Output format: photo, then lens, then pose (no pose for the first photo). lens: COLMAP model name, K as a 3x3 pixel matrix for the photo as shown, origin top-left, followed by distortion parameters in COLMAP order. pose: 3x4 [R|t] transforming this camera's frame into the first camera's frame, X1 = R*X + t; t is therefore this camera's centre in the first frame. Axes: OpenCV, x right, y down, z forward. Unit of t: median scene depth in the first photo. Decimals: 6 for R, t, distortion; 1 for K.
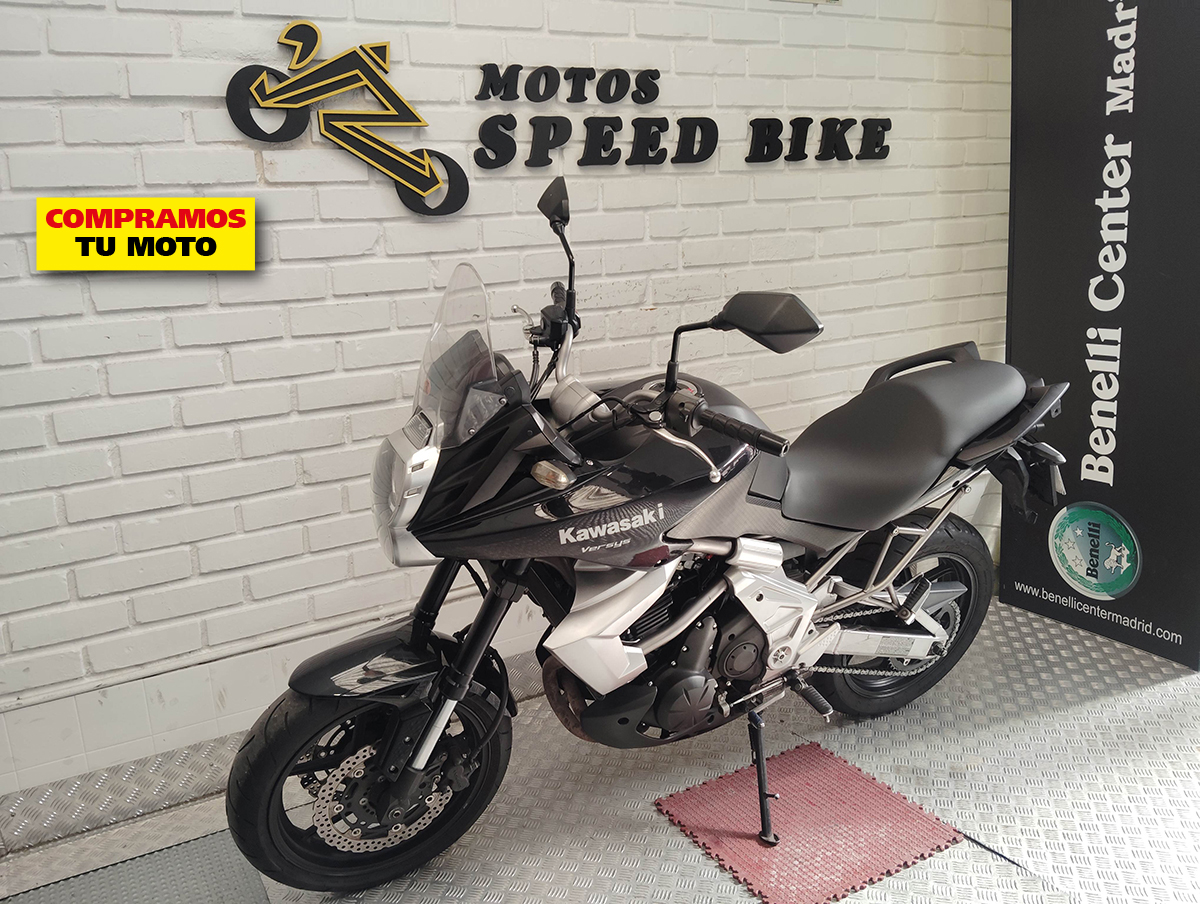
lens RADIAL K [[987.8, 0, 600.0], [0, 987.8, 452.0], [0, 0, 1]] dist [0.073872, -0.155868]
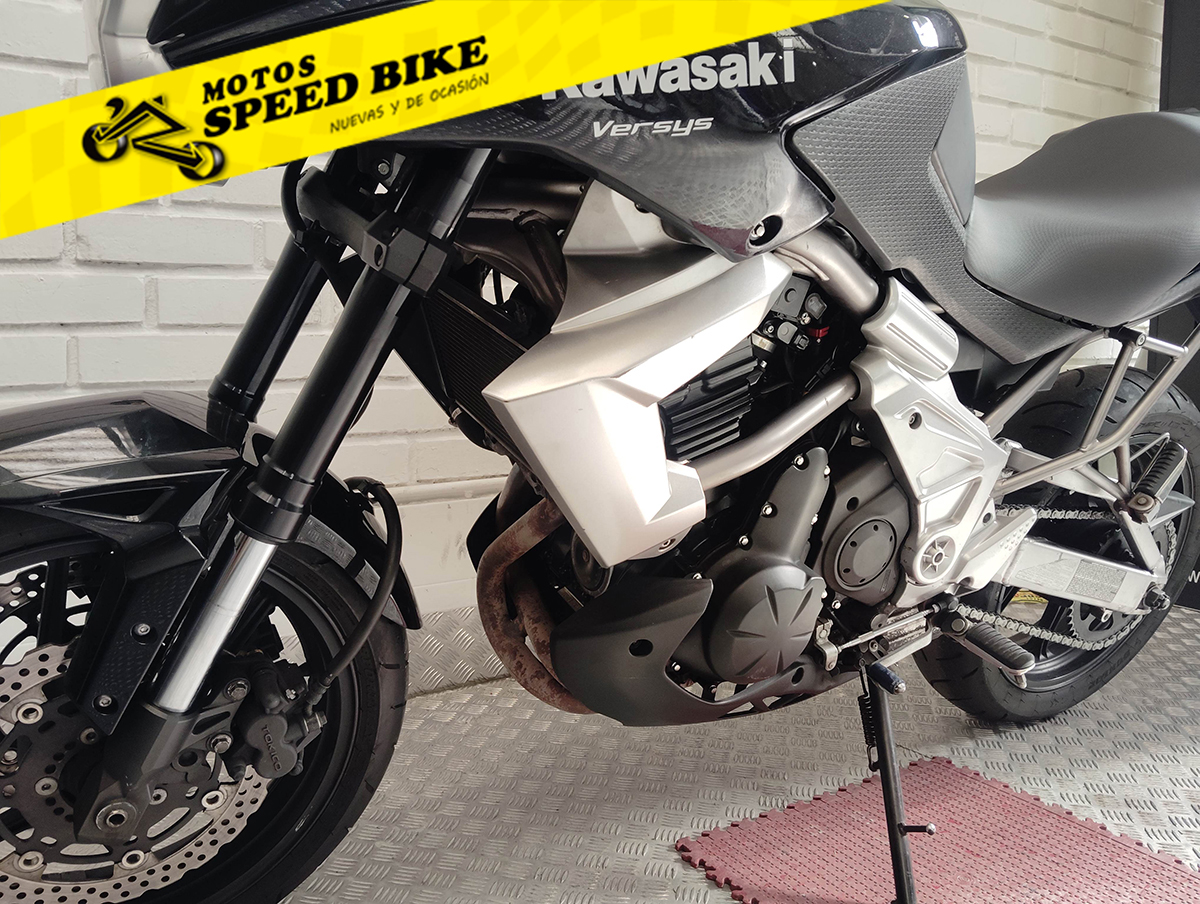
lens RADIAL K [[987.8, 0, 600.0], [0, 987.8, 452.0], [0, 0, 1]] dist [0.073872, -0.155868]
pose [[0.997615, 0.049439, 0.048171, -0.022199], [-0.044447, 0.994023, -0.099711, 0.207873], [-0.052812, 0.097332, 0.993850, 0.475468]]
